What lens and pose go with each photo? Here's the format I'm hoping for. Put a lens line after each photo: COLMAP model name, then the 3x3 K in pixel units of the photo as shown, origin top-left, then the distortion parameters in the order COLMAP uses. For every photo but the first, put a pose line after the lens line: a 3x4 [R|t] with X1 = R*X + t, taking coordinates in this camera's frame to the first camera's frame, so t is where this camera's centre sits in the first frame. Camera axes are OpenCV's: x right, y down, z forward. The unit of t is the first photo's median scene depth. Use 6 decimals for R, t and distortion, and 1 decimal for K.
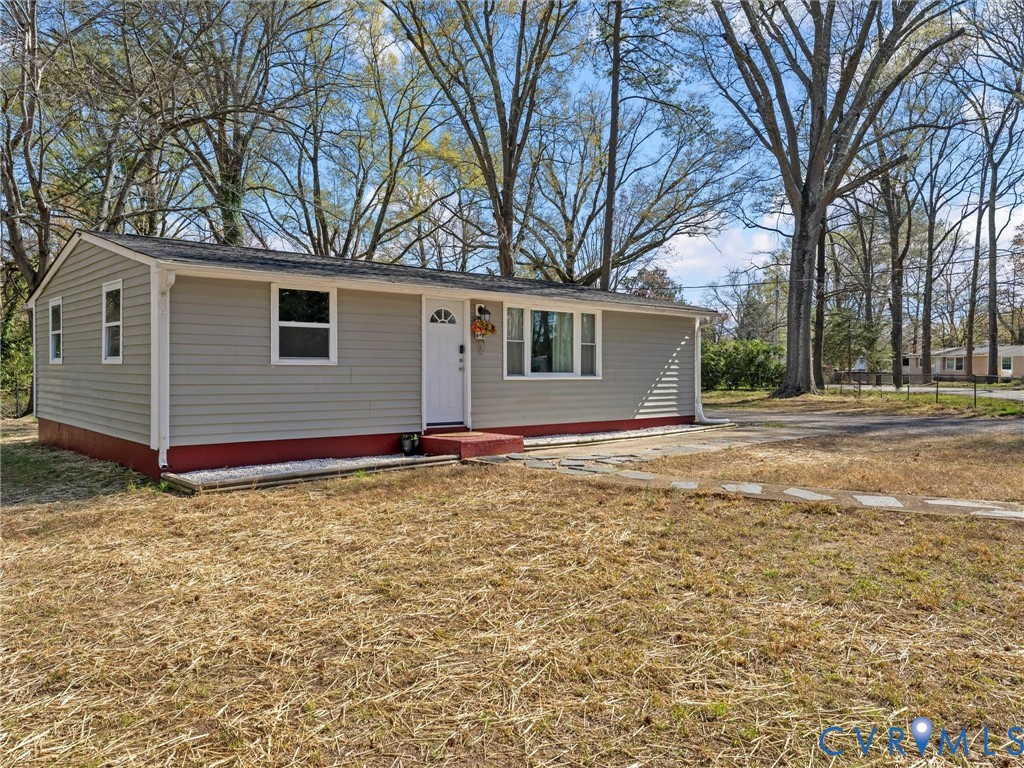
lens RADIAL K [[765.0, 0, 514.9], [0, 765.0, 367.9], [0, 0, 1]] dist [-0.009683, 0.003672]
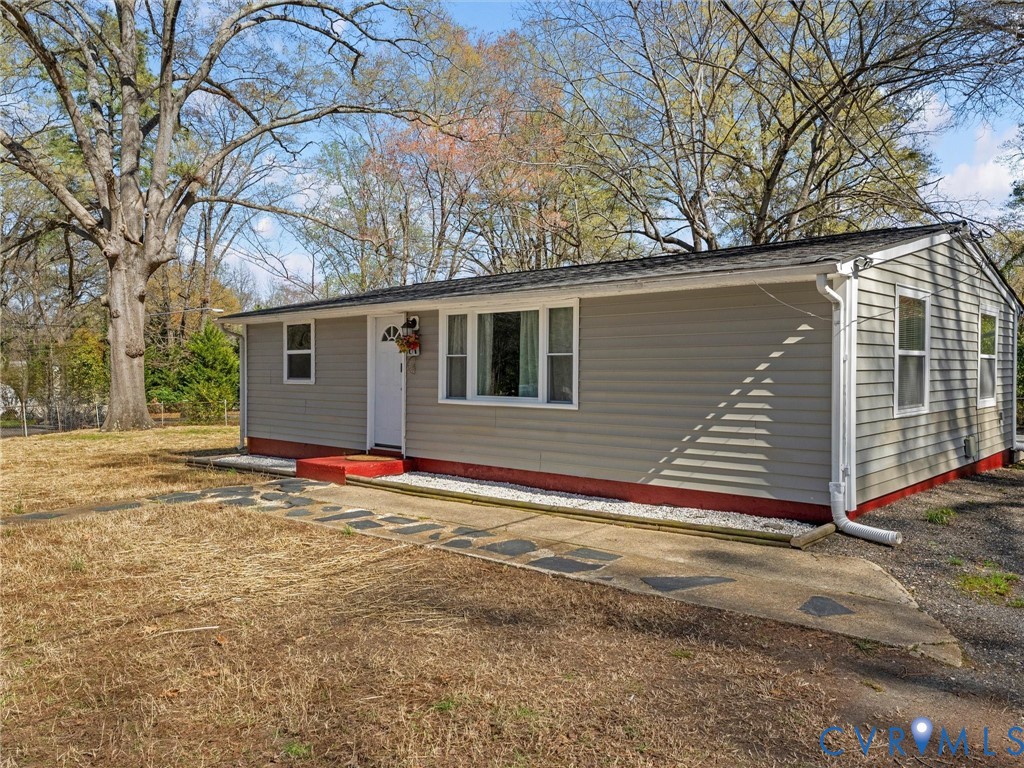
lens RADIAL K [[772.2, 0, 514.0], [0, 772.2, 387.5], [0, 0, 1]] dist [0.007303, -0.009356]
pose [[0.098899, 0.017196, -0.994949, 0.740548], [0.001308, 0.999848, 0.017411, -0.014382], [0.995097, -0.003023, 0.098861, 0.889276]]
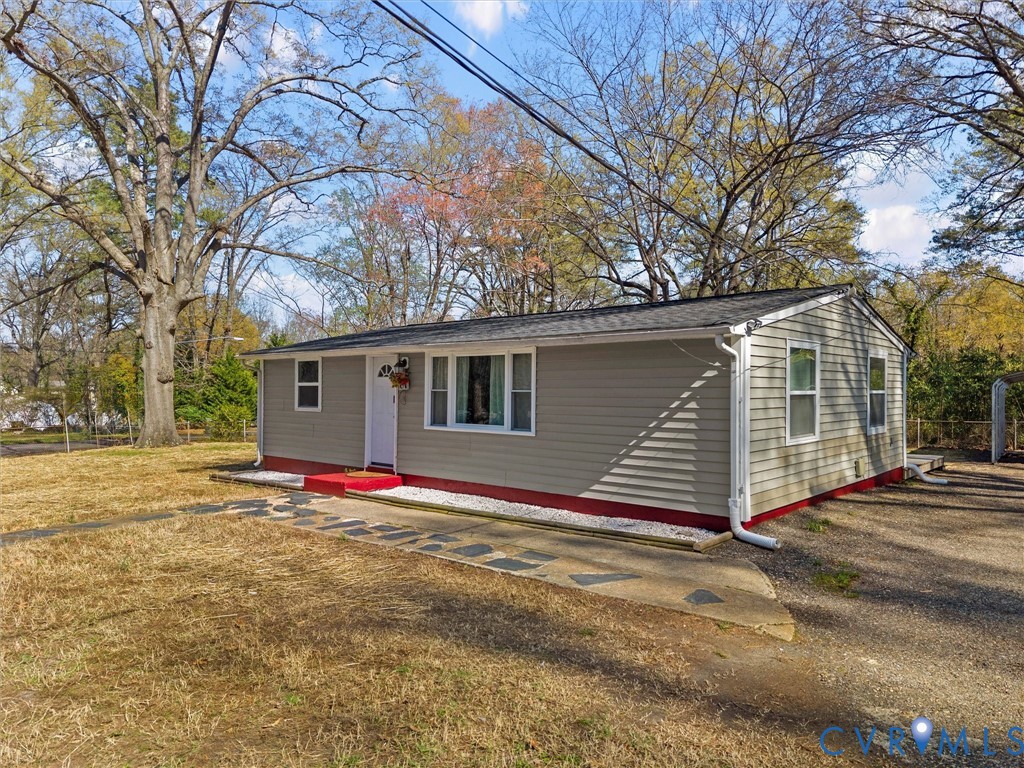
lens RADIAL K [[684.5, 0, 517.1], [0, 684.5, 388.3], [0, 0, 1]] dist [0.047225, -0.066084]
pose [[0.118033, -0.006718, -0.992987, 0.798221], [-0.002349, 0.999972, -0.007045, -0.028863], [0.993007, 0.003164, 0.118014, 0.903880]]
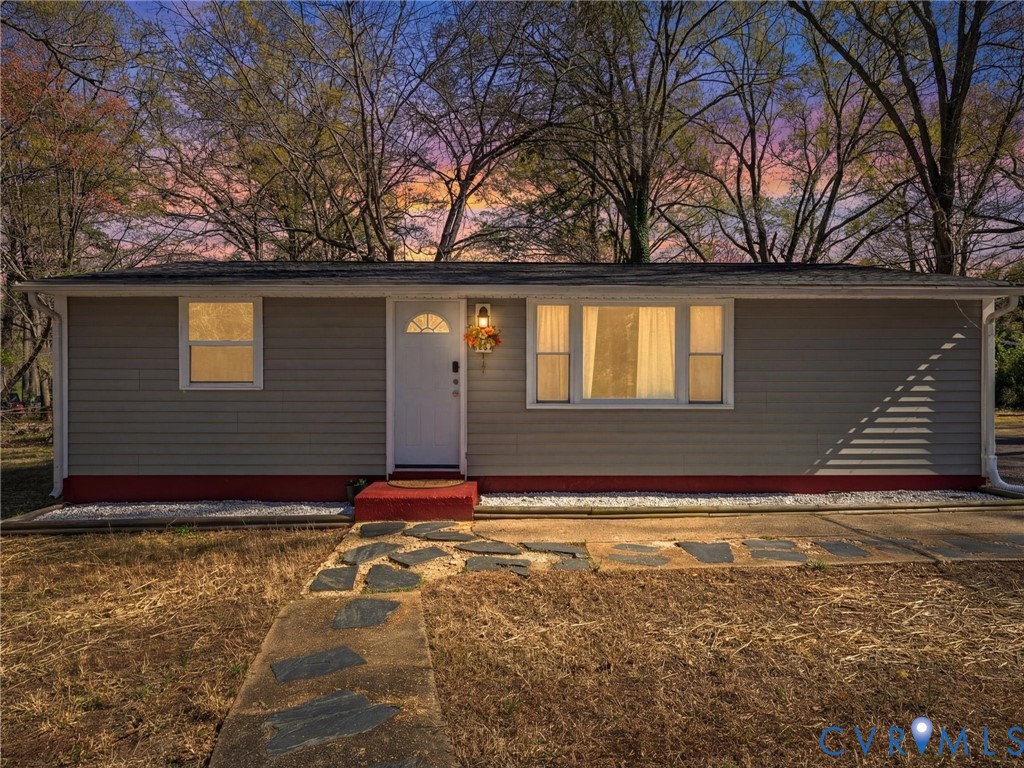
lens RADIAL K [[696.4, 0, 514.1], [0, 696.4, 388.9], [0, 0, 1]] dist [0.007203, 0.002072]
pose [[0.759736, 0.007279, -0.650191, 0.350834], [0.003902, 0.999868, 0.015753, -0.011532], [0.650220, -0.014506, 0.759608, 0.449510]]
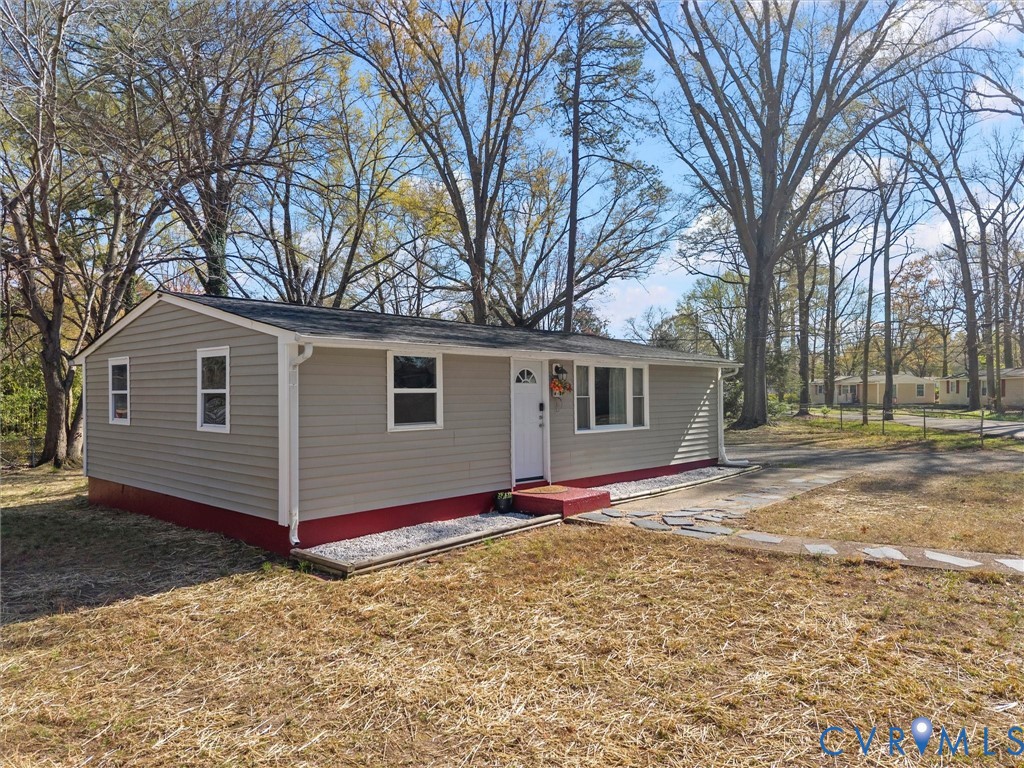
lens RADIAL K [[684.5, 0, 517.1], [0, 684.5, 388.3], [0, 0, 1]] dist [0.047225, -0.066084]
pose [[0.994530, -0.007707, 0.104171, -0.171091], [0.008241, 0.999955, -0.004698, -0.039339], [-0.104130, 0.005530, 0.994548, 0.061168]]
